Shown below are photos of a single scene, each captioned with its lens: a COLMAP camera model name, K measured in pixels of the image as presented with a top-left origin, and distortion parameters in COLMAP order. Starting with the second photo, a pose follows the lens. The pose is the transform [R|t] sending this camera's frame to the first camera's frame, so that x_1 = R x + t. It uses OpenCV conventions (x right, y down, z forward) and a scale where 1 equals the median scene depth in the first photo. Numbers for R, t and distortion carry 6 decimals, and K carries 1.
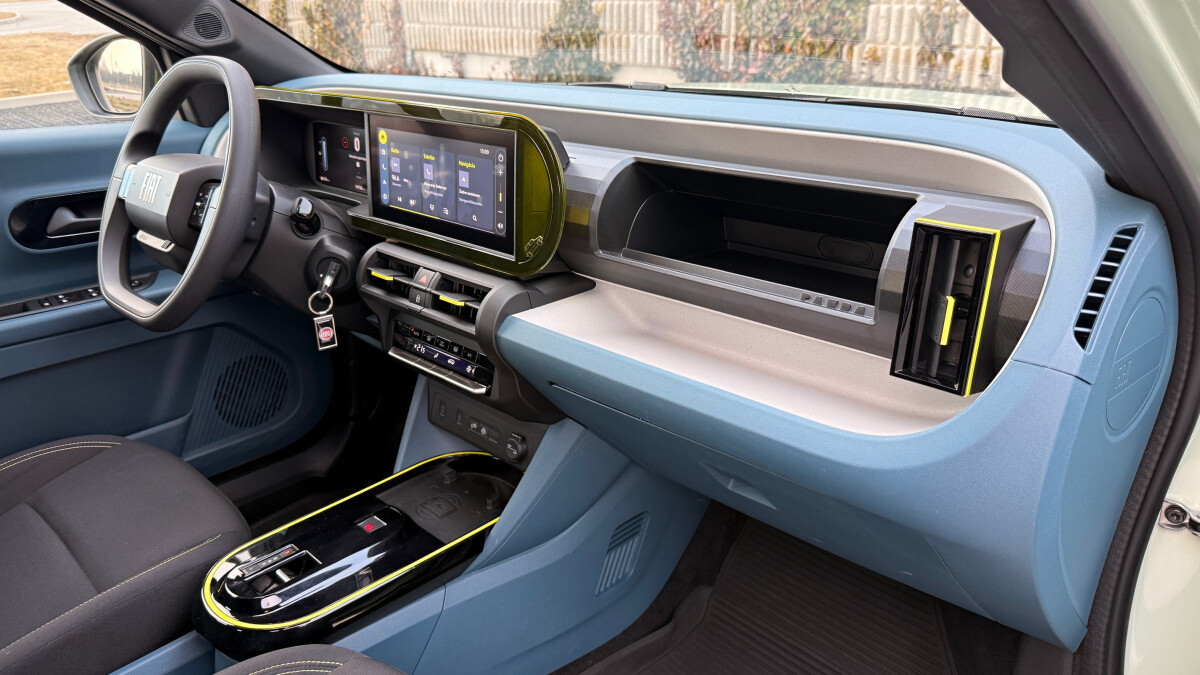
lens RADIAL K [[838.8, 0, 600.0], [0, 838.8, 337.5], [0, 0, 1]] dist [0.005430, -0.032699]
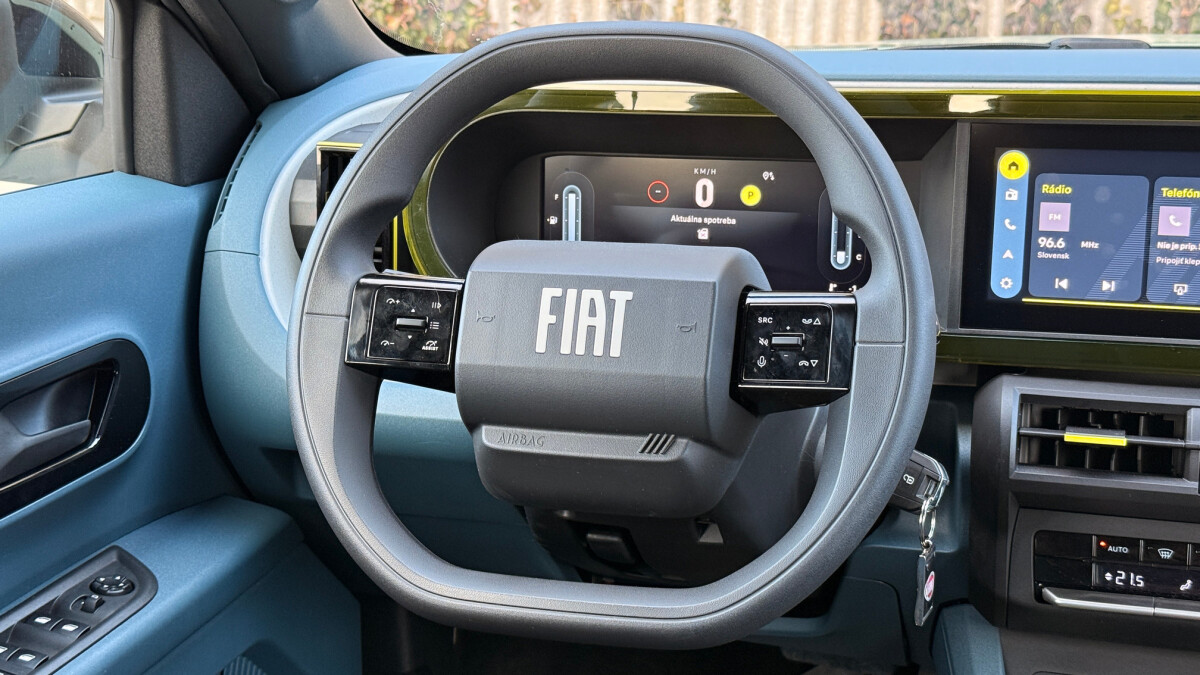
lens RADIAL K [[1637.9, 0, 600.0], [0, 1637.9, 337.5], [0, 0, 1]] dist [0.011131, 0.024893]
pose [[0.876383, -0.122139, 0.465870, -0.151759], [0.176626, 0.981419, -0.074962, -0.017822], [-0.448058, 0.147981, 0.881672, 0.044412]]
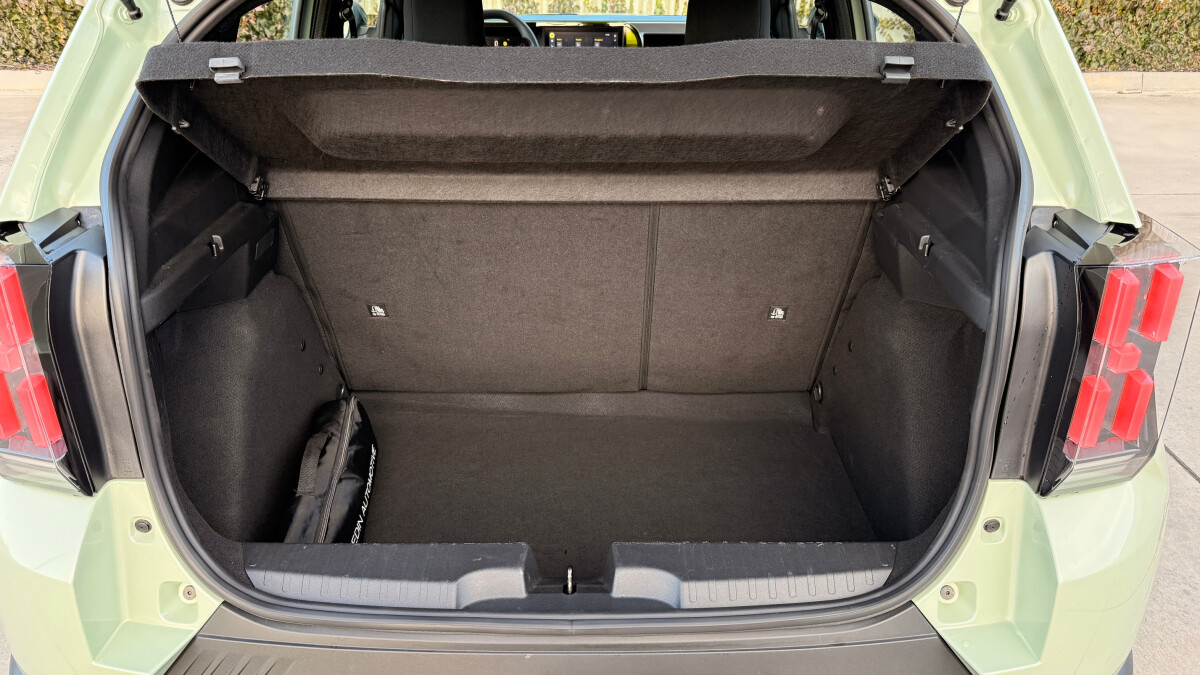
lens RADIAL K [[838.8, 0, 600.0], [0, 838.8, 337.5], [0, 0, 1]] dist [0.005430, -0.032699]
pose [[0.698062, -0.288891, 0.655173, -0.389567], [0.238933, 0.956533, 0.167199, 0.053489], [-0.674997, 0.039827, 0.736745, -0.205018]]
